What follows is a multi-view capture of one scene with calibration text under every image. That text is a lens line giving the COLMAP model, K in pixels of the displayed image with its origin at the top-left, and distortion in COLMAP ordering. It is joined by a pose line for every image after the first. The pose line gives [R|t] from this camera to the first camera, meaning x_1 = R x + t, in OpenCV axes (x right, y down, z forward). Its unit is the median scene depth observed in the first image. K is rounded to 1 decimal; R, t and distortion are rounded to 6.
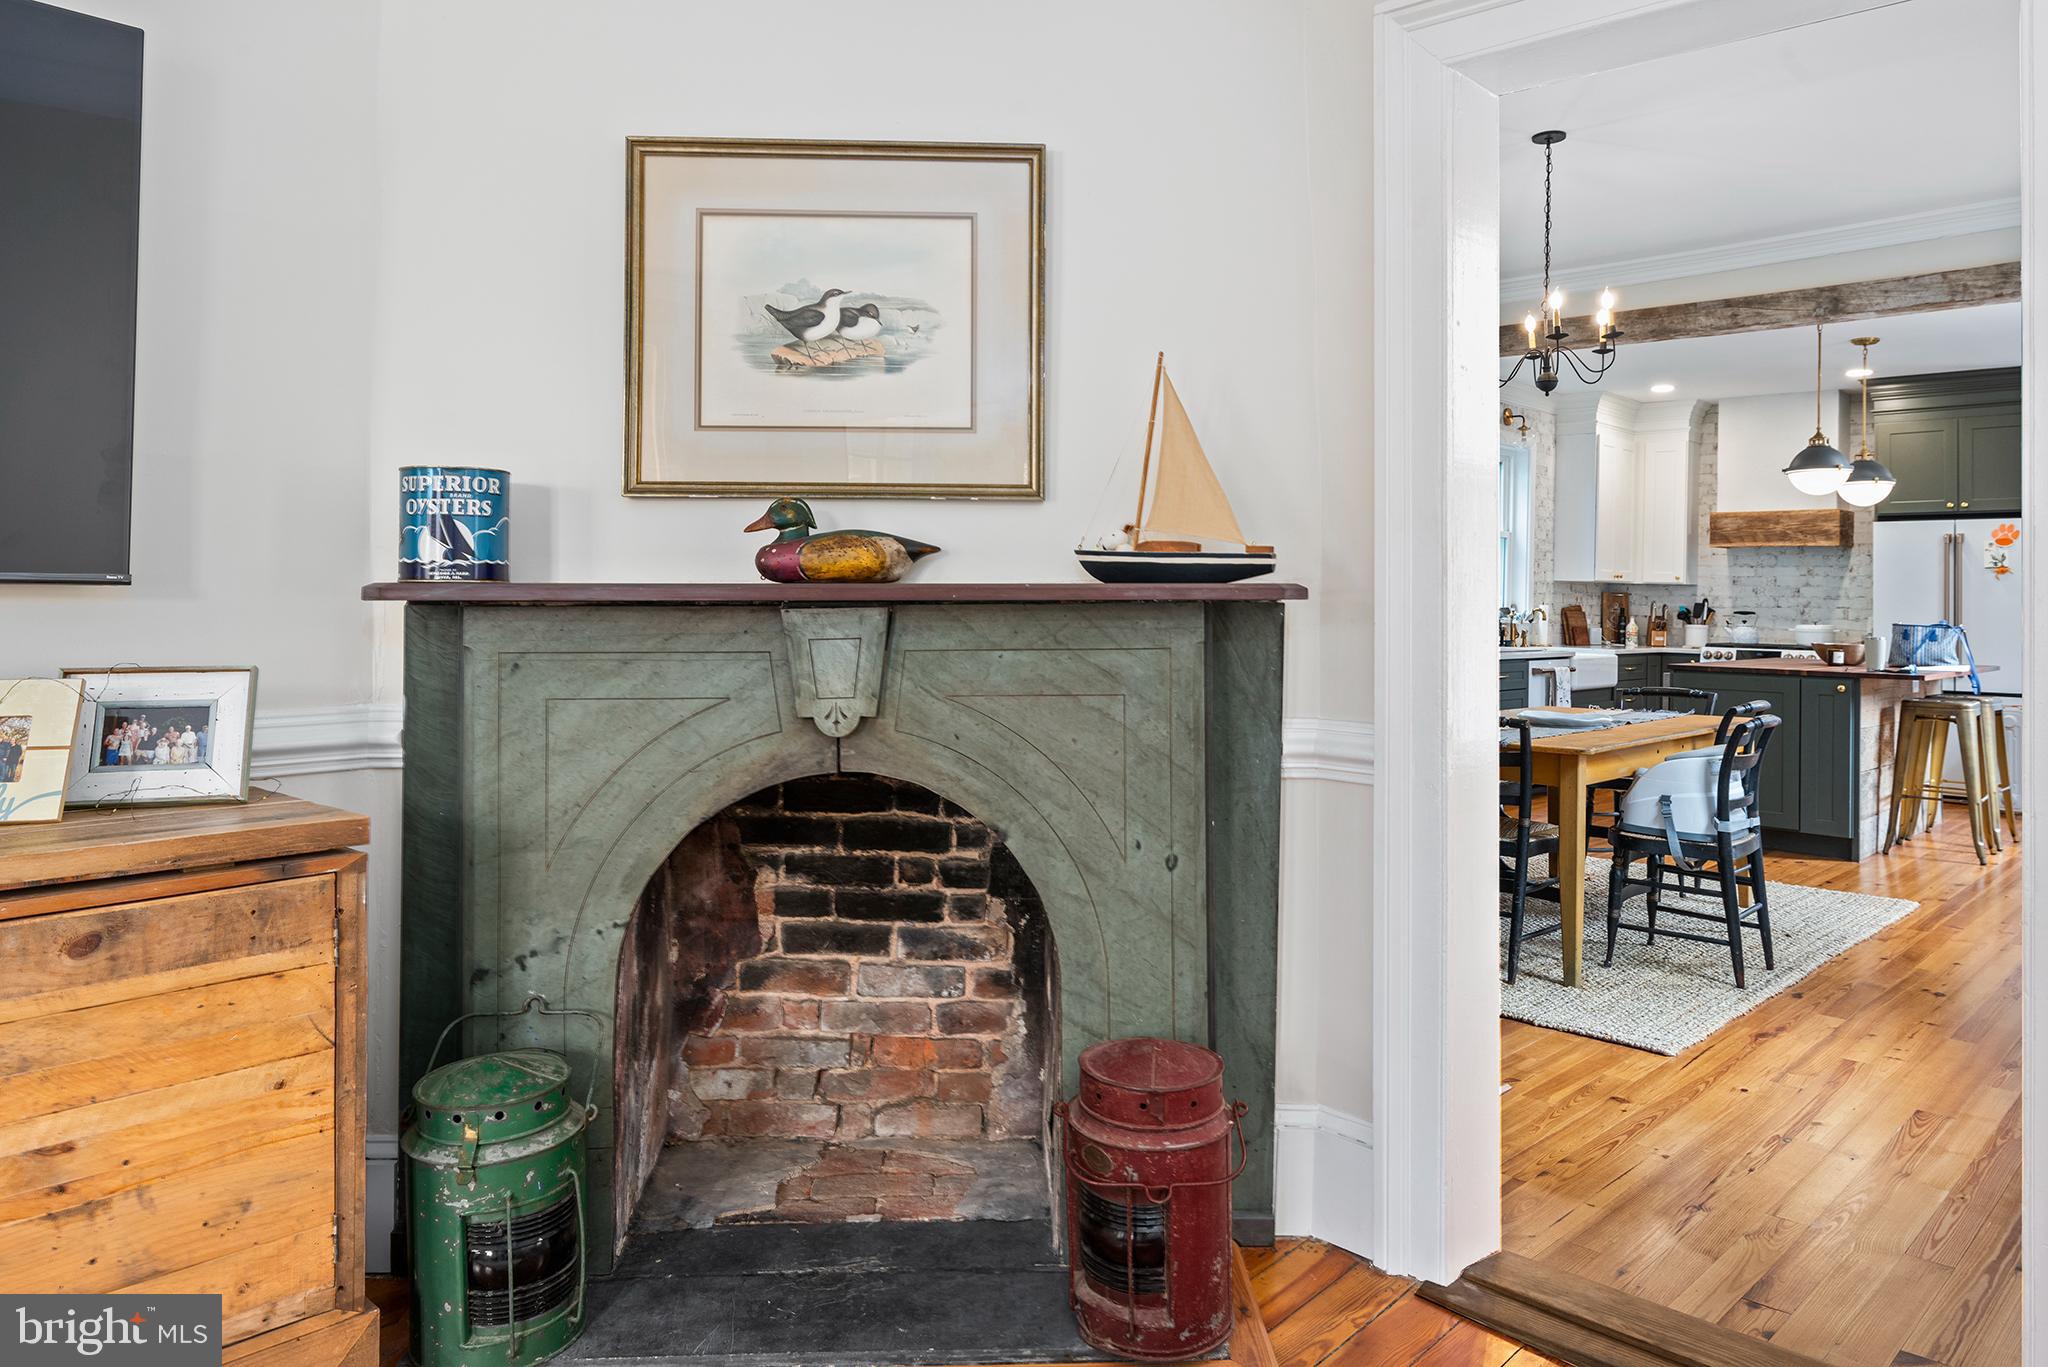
lens RADIAL K [[1440.7, 0, 1017.2], [0, 1440.7, 570.3], [0, 0, 1]] dist [0.004231, 0.001638]
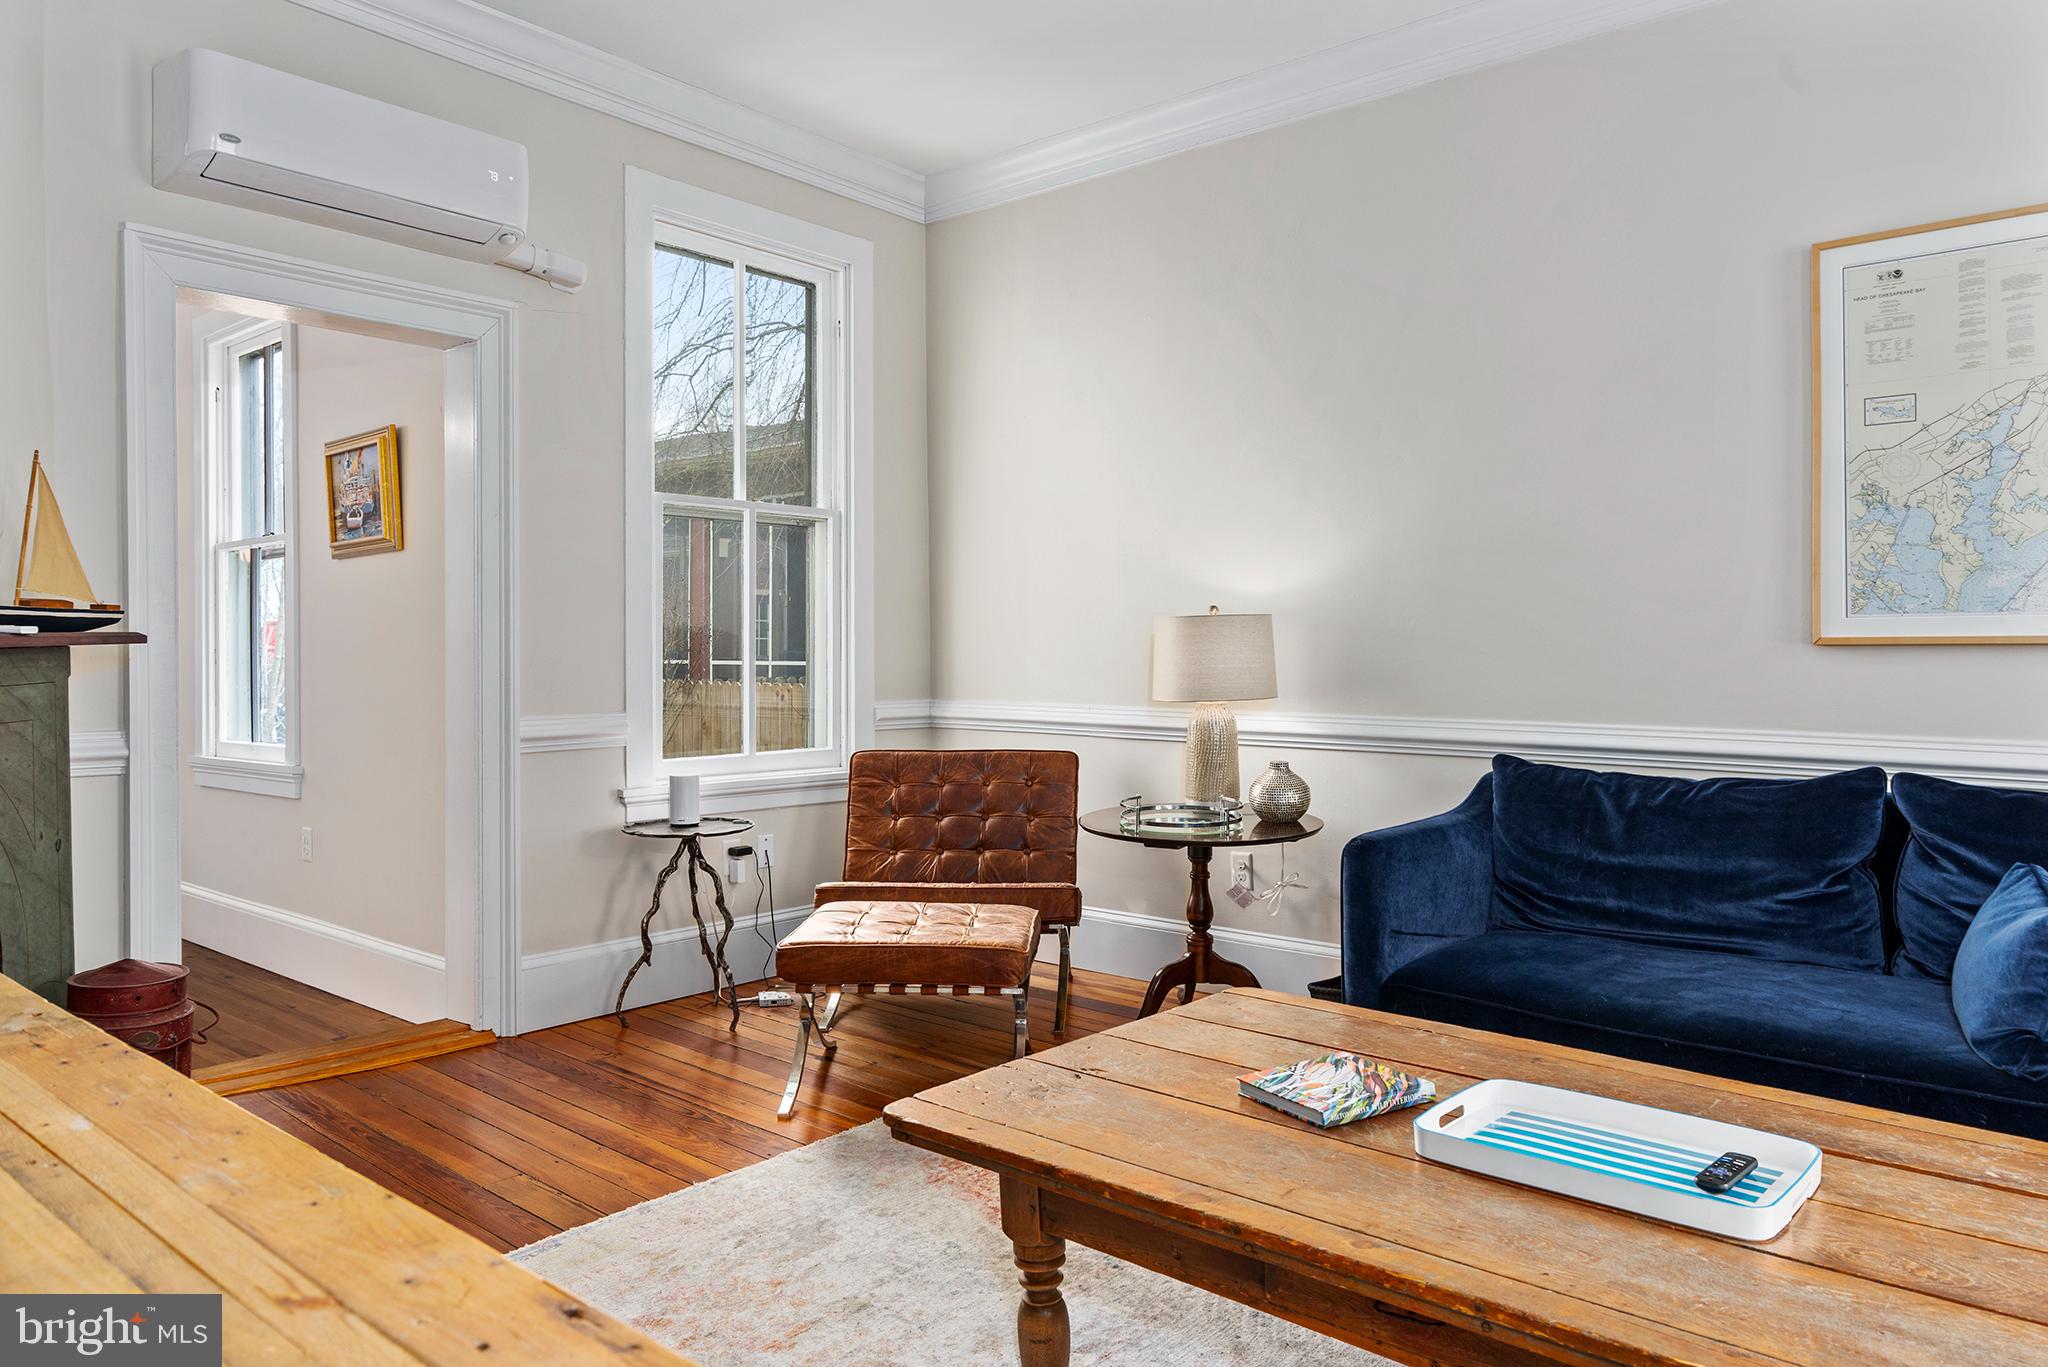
lens RADIAL K [[1374.7, 0, 1028.7], [0, 1374.7, 678.6], [0, 0, 1]] dist [0.006332, -0.002053]
pose [[-0.045458, -0.035572, 0.998333, -0.283240], [-0.020718, 0.999184, 0.034659, -0.002465], [-0.998751, -0.019108, -0.046158, 0.043471]]
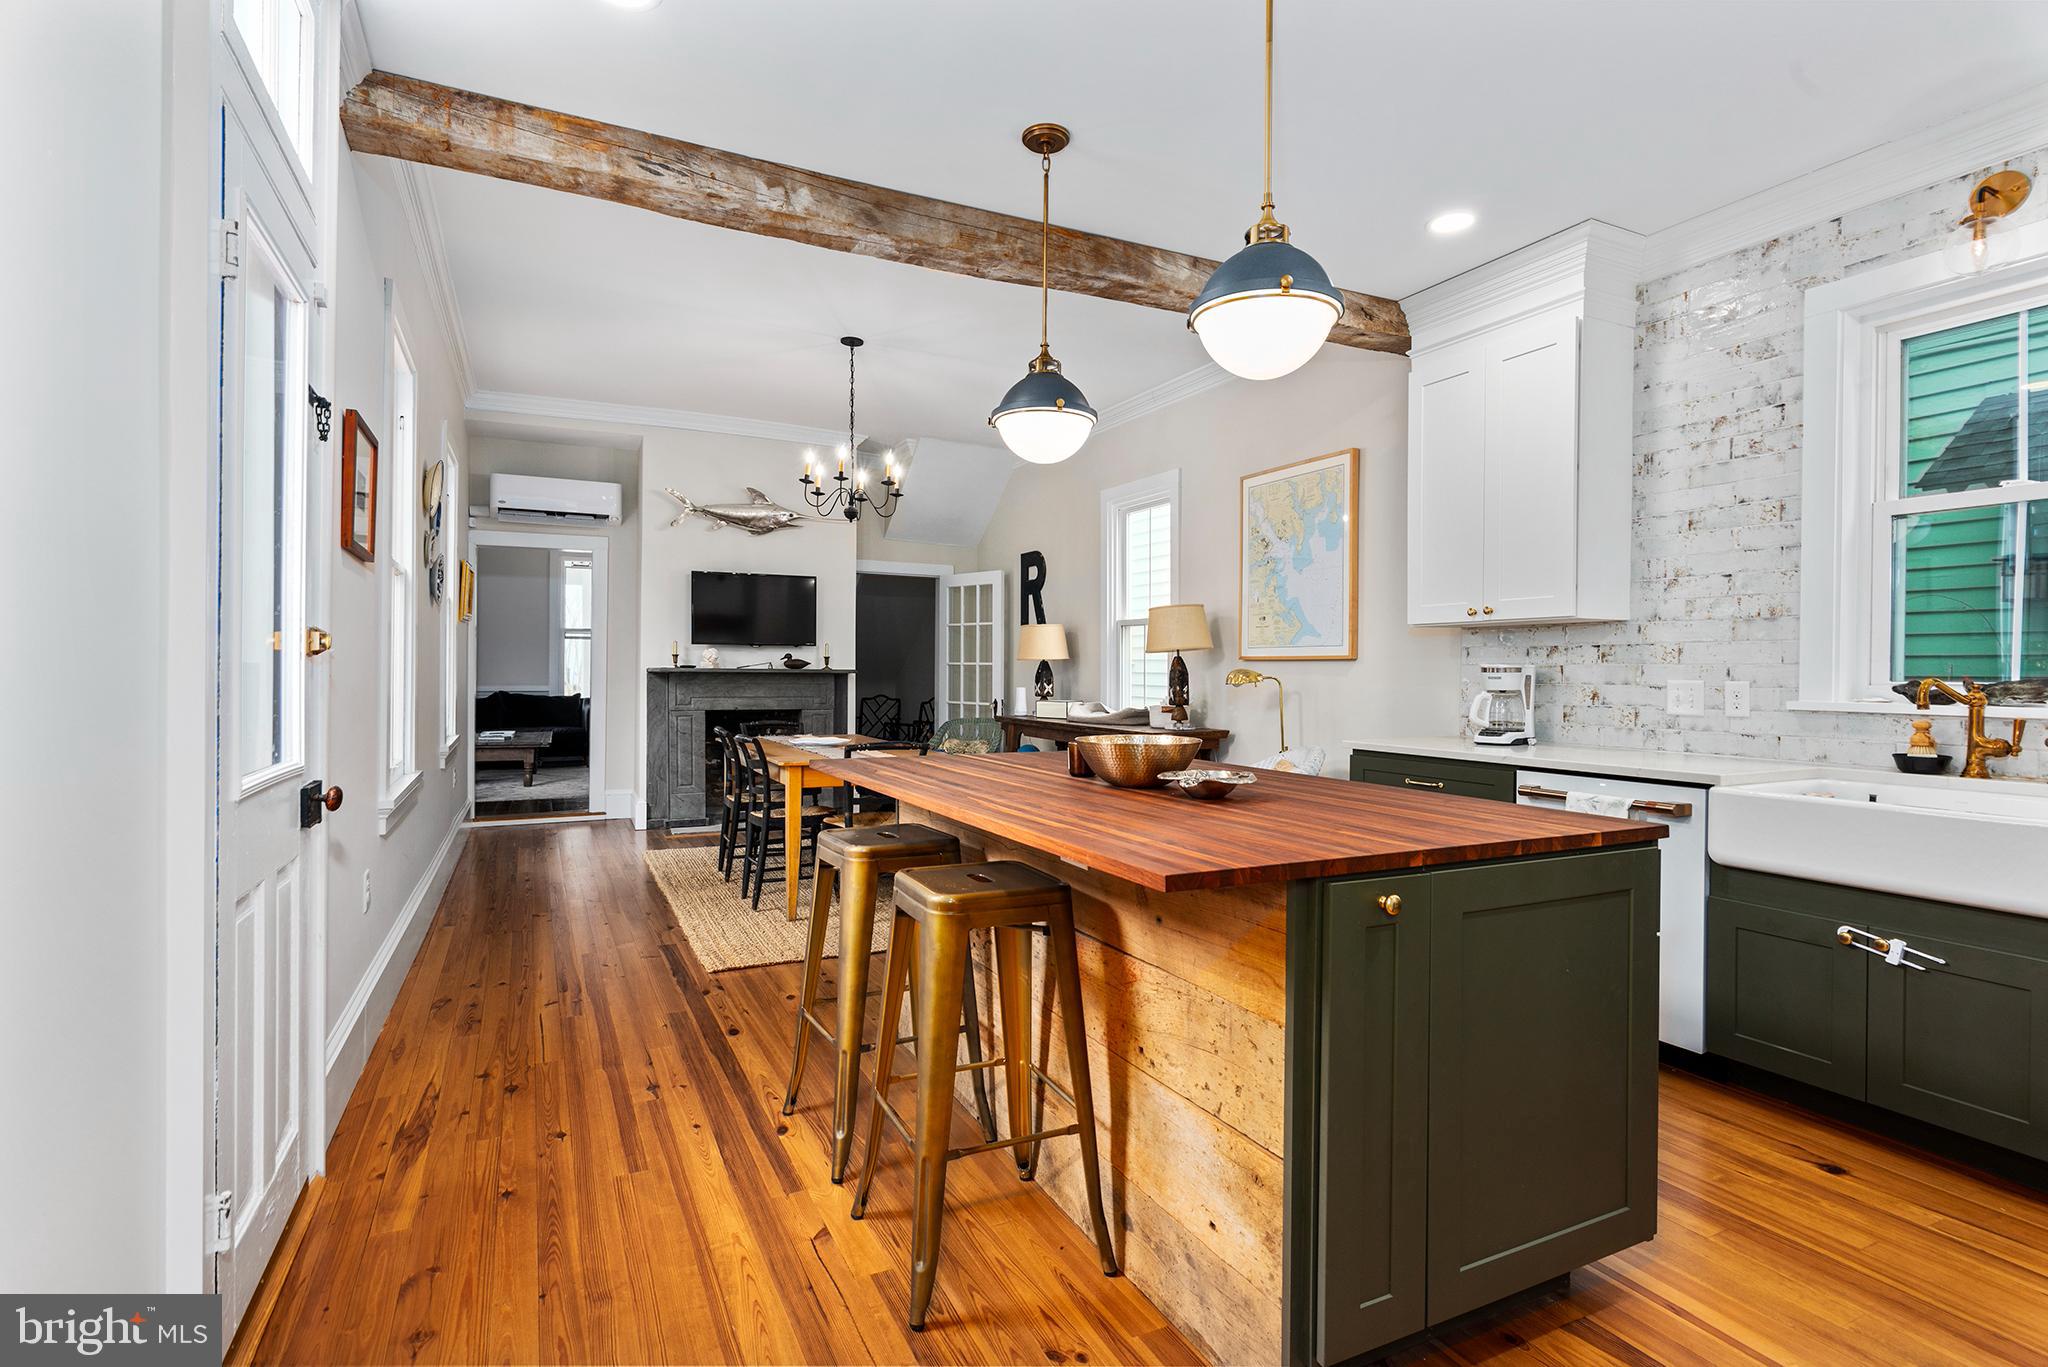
lens RADIAL K [[993.9, 0, 1020.7], [0, 993.9, 686.3], [0, 0, 1]] dist [0.002444, 0.000755]
pose [[-0.355356, -0.005457, -0.934715, 0.676130], [0.005127, 0.999957, -0.007787, 0.028151], [0.934717, -0.007559, -0.355313, 0.827192]]
